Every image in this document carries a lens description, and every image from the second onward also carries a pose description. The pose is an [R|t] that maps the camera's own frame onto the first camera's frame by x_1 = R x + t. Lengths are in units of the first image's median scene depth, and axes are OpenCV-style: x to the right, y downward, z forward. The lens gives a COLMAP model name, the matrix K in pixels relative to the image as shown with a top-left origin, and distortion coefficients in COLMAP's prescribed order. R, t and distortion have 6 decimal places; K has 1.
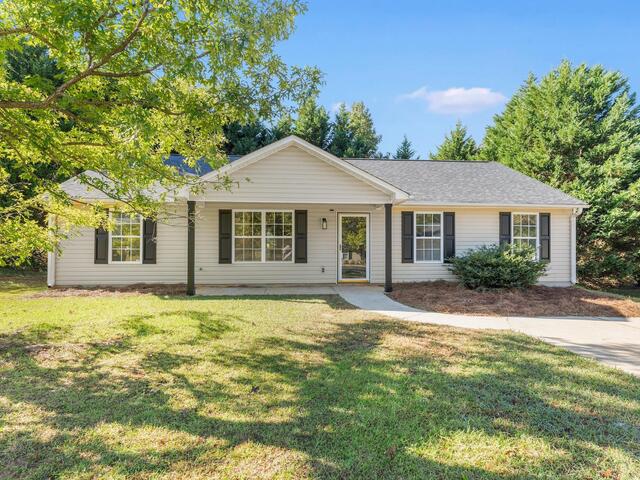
lens RADIAL K [[392.7, 0, 319.9], [0, 392.7, 241.3], [0, 0, 1]] dist [-0.004028, -0.000527]
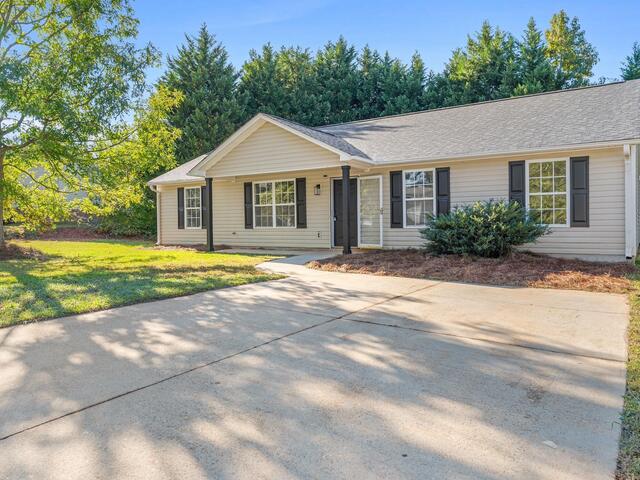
lens RADIAL K [[448.6, 0, 319.8], [0, 448.6, 237.9], [0, 0, 1]] dist [-0.004004, -0.003968]
pose [[0.789942, 0.012167, -0.613061, 0.712029], [0.036583, 0.997087, 0.066927, 0.002085], [0.612090, -0.075296, 0.787195, 0.070320]]
